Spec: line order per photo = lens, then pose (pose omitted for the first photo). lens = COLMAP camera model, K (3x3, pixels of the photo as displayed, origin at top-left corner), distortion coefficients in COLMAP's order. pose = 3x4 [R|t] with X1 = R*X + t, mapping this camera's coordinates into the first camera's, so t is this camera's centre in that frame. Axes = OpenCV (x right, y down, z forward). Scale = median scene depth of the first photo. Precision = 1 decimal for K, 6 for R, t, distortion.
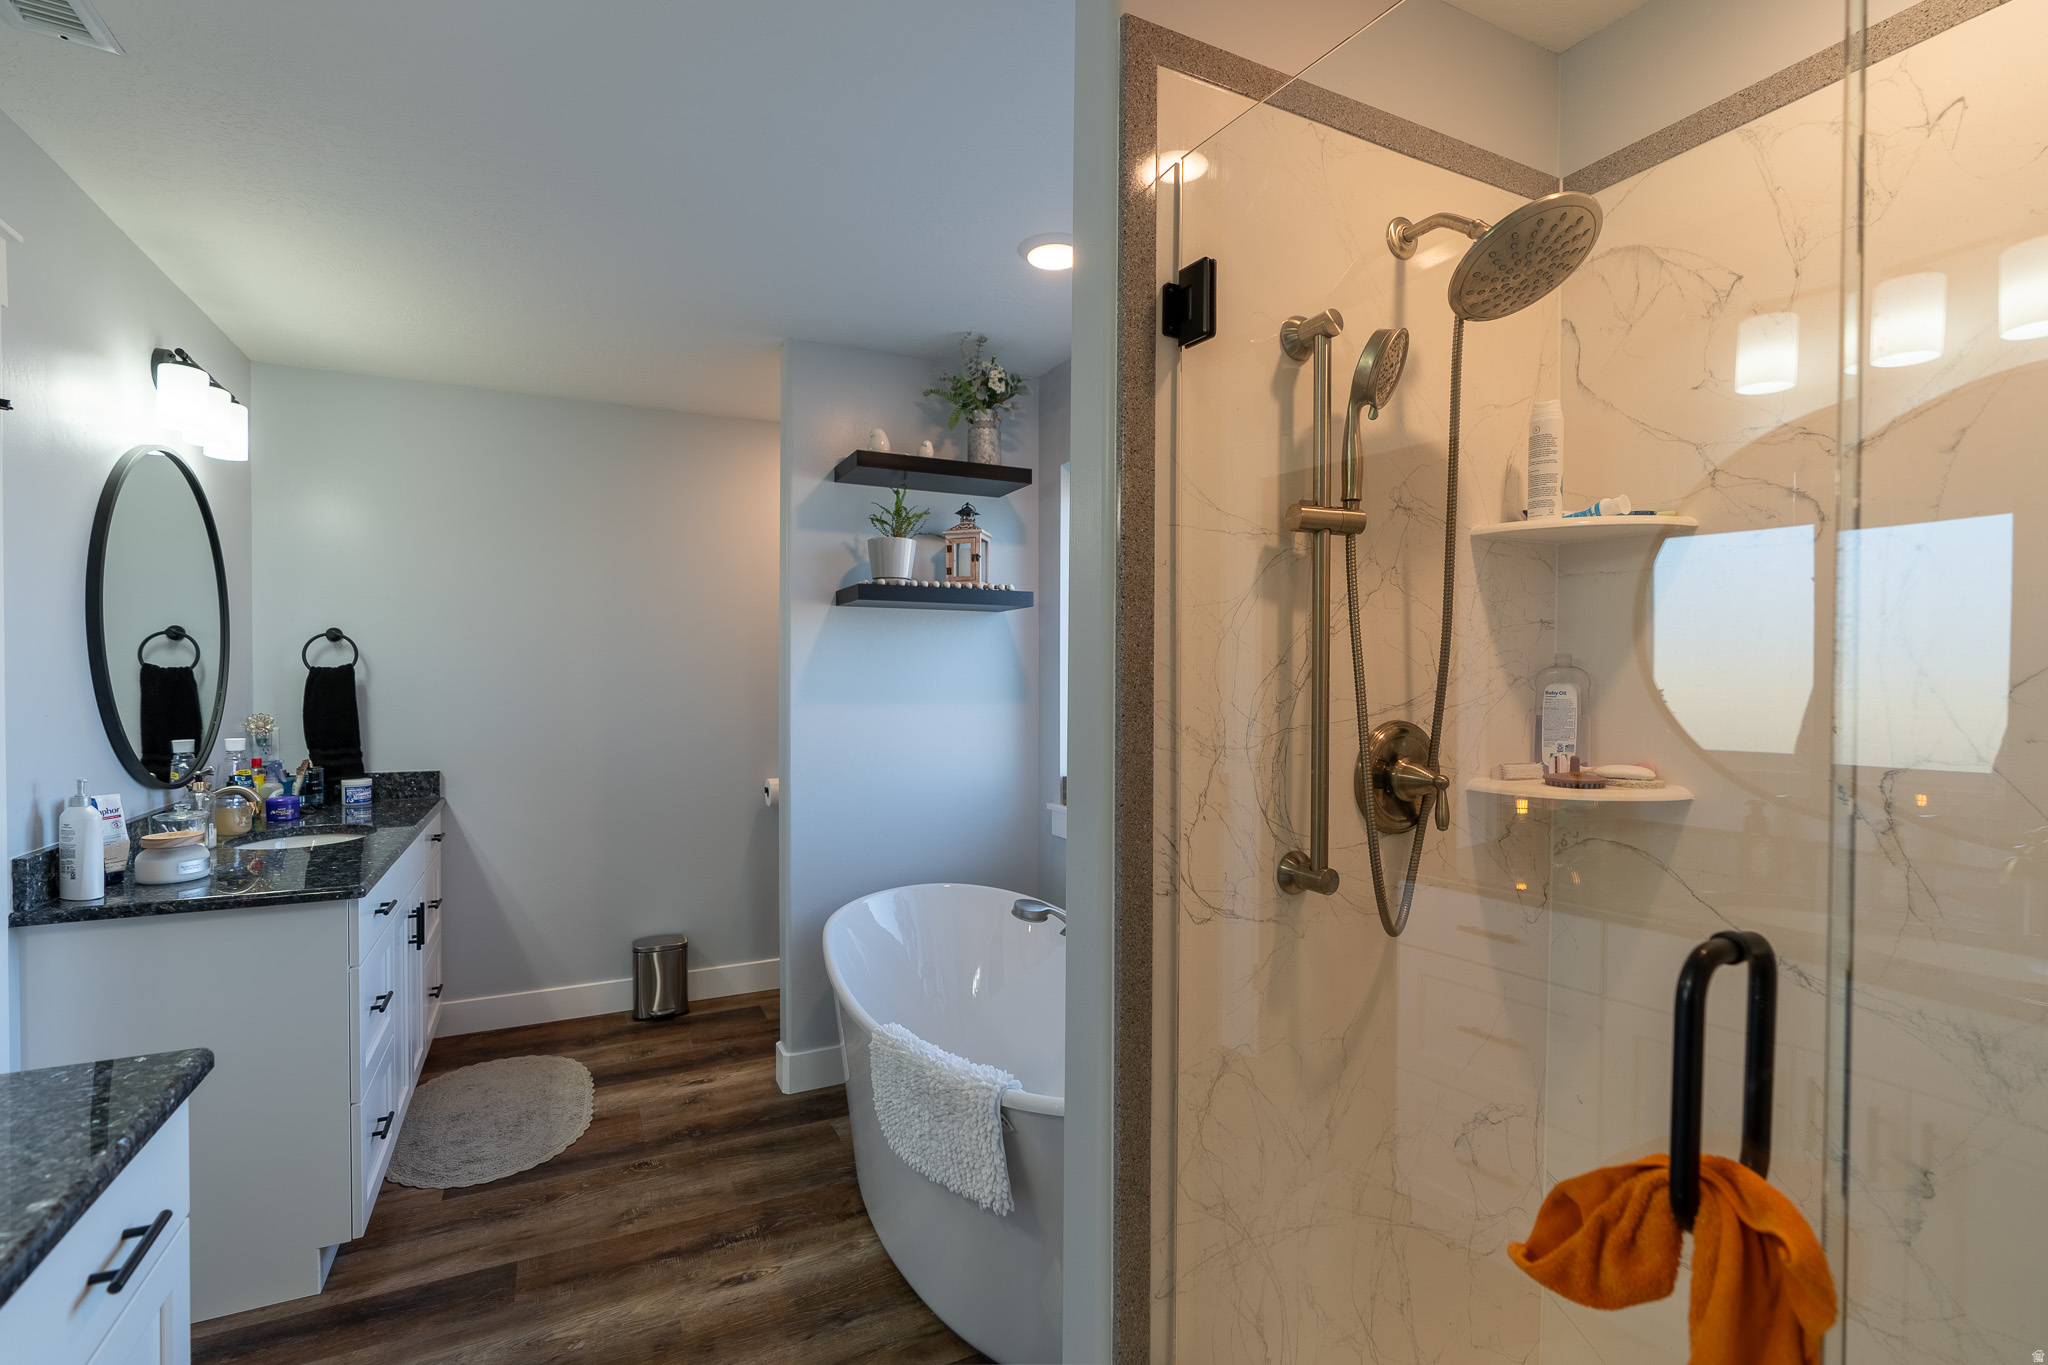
lens RADIAL K [[929.4, 0, 1020.0], [0, 929.4, 681.4], [0, 0, 1]] dist [-0.010216, 0.004028]
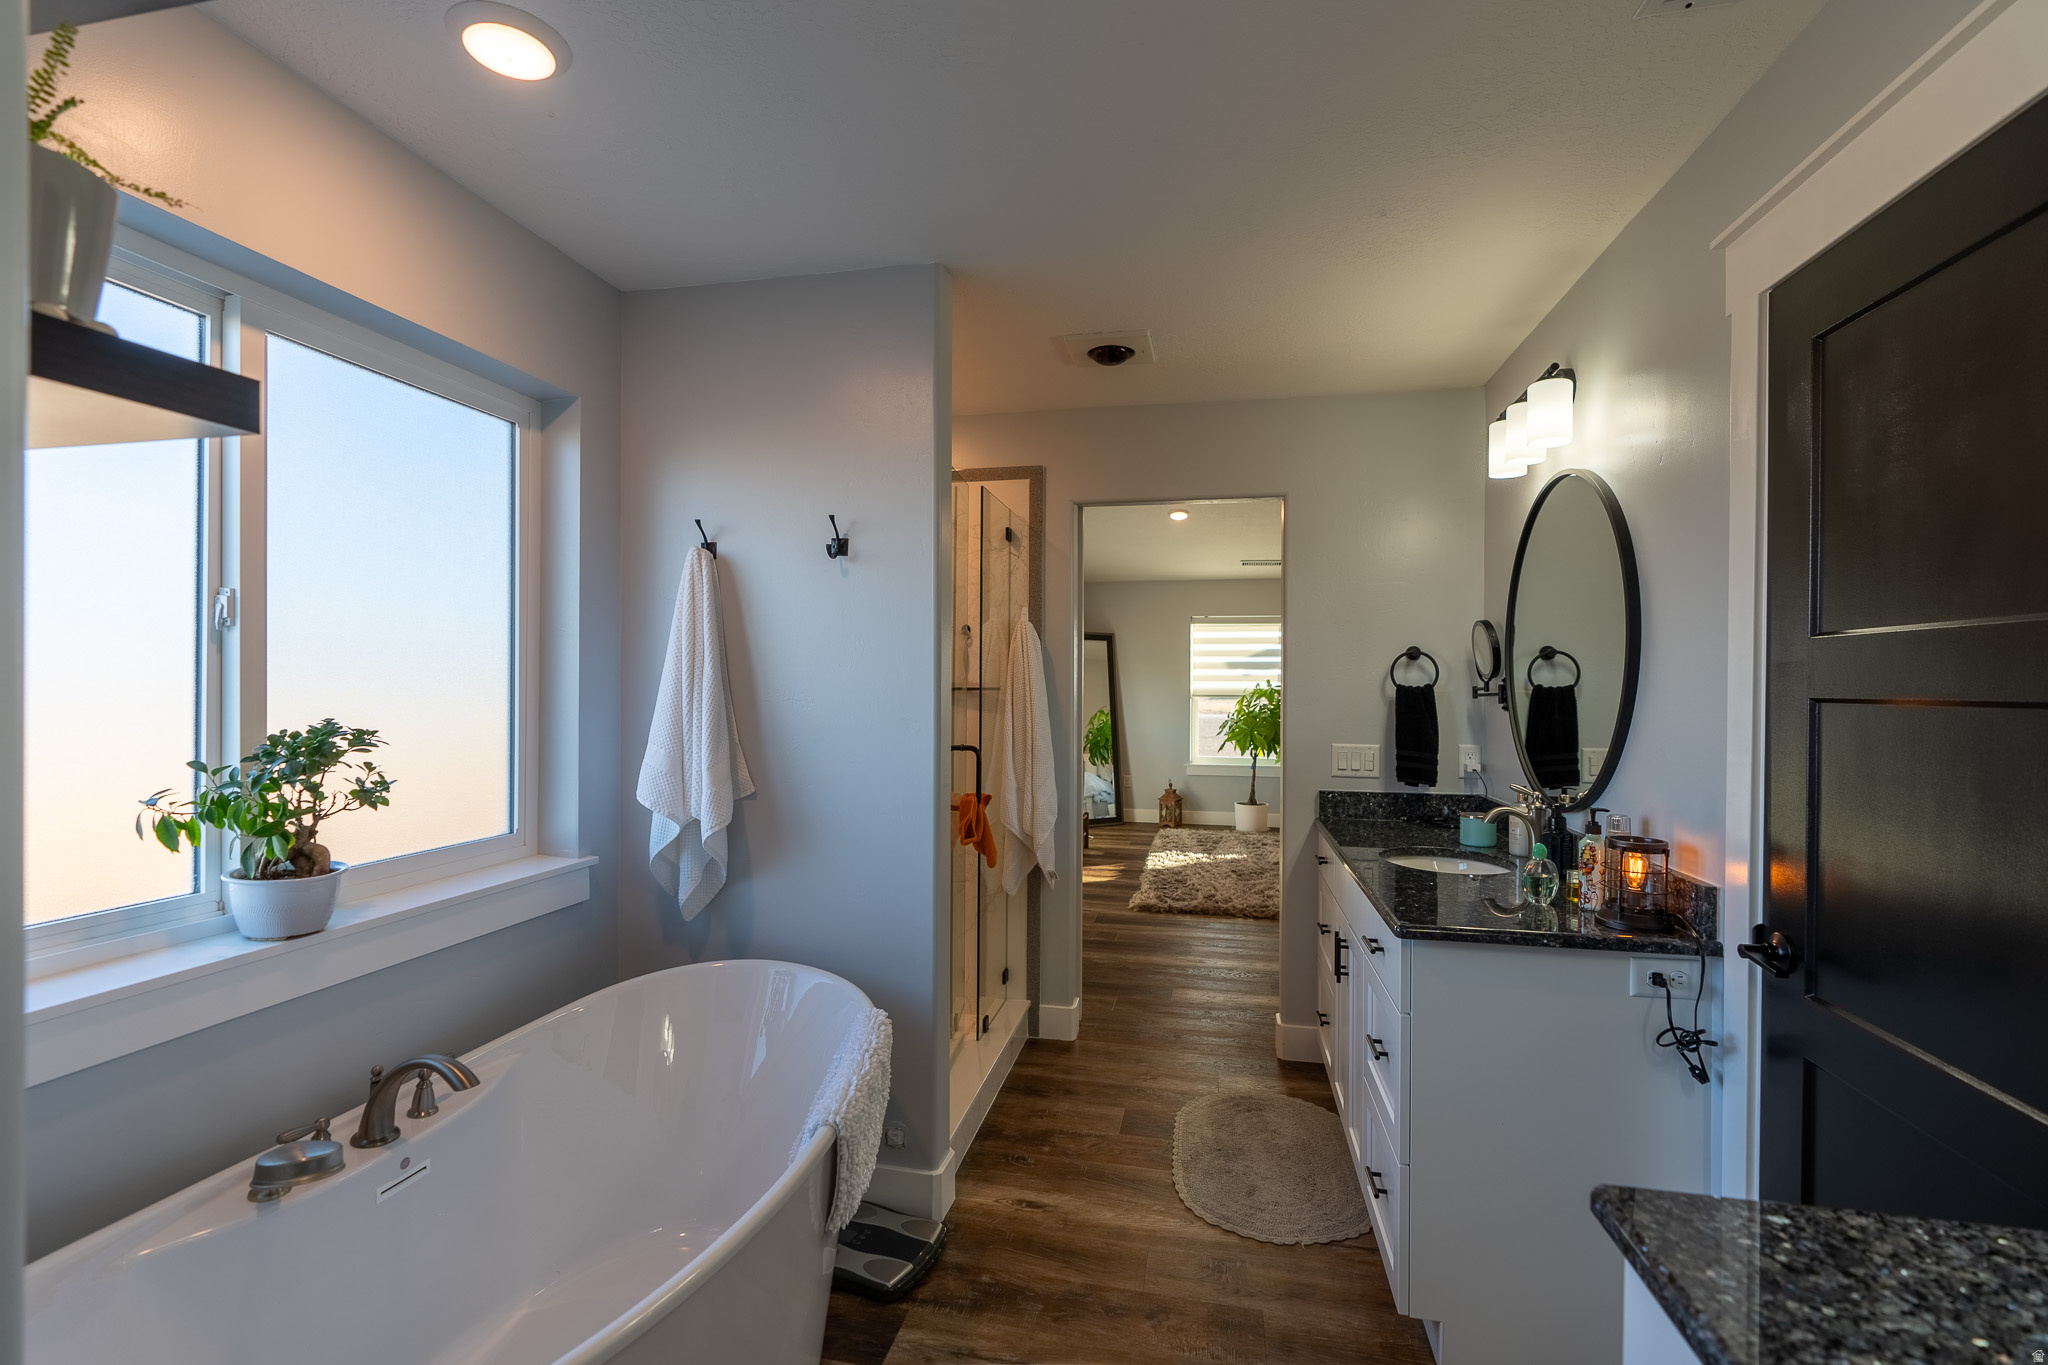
lens RADIAL K [[929.4, 0, 1017.5], [0, 929.4, 681.7], [0, 0, 1]] dist [-0.010216, 0.004028]
pose [[-0.781084, -0.007562, 0.624380, -0.855664], [-0.001525, 0.999947, 0.010204, -0.023674], [-0.624424, 0.007018, -0.781054, 1.612842]]
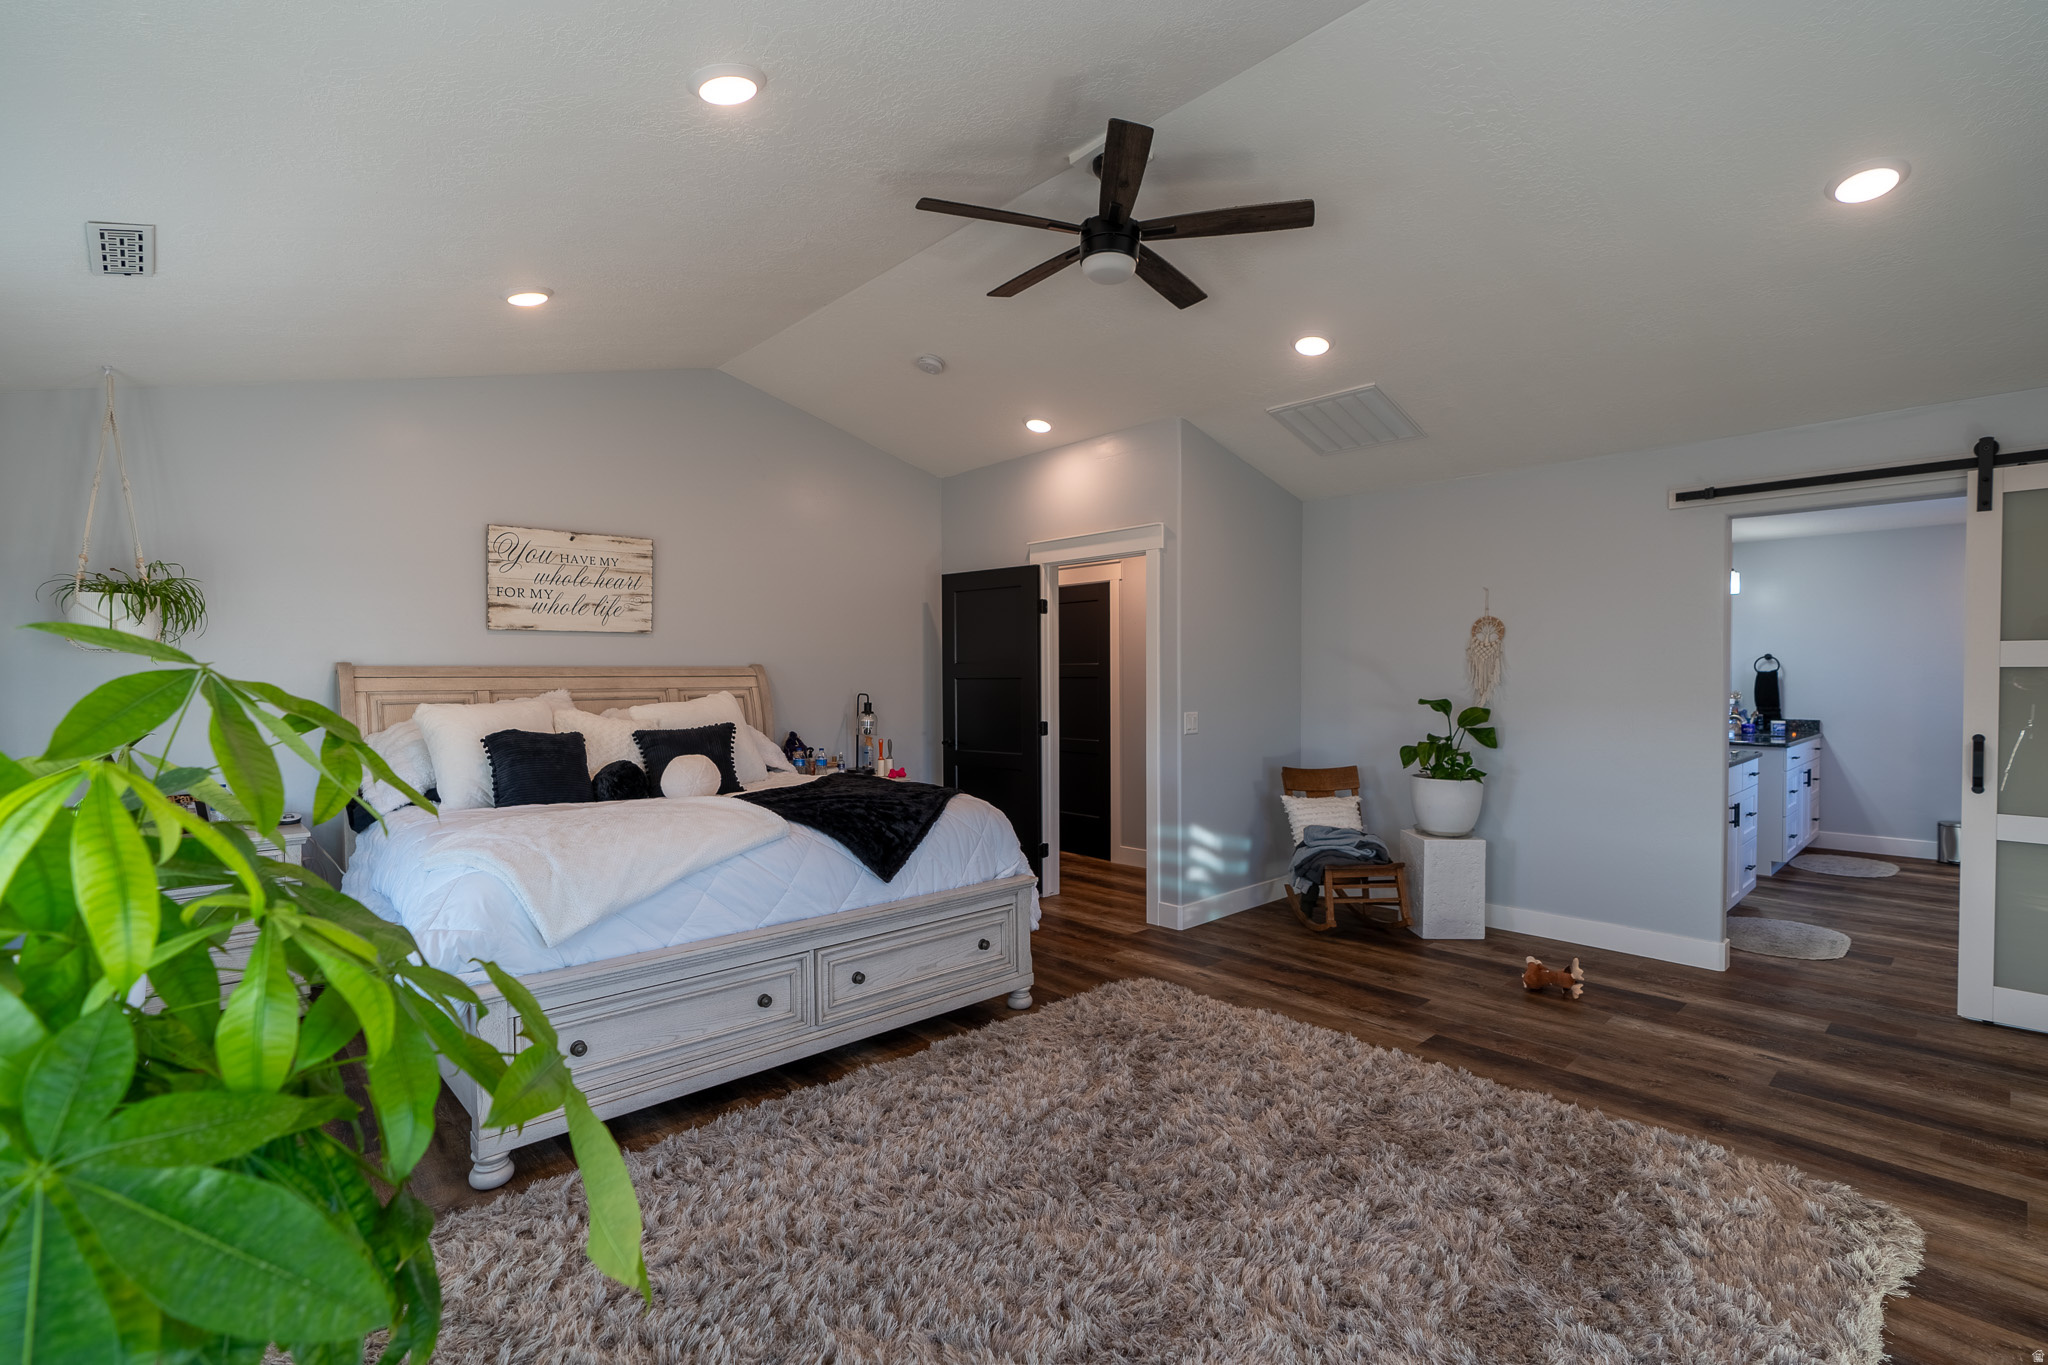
lens RADIAL K [[929.4, 0, 1017.2], [0, 929.4, 678.0], [0, 0, 1]] dist [-0.010216, 0.004028]
pose [[0.278318, -0.005566, -0.960473, 1.047979], [-0.009267, 0.999921, -0.008480, 0.042017], [0.960444, 0.011261, 0.278245, -1.585441]]
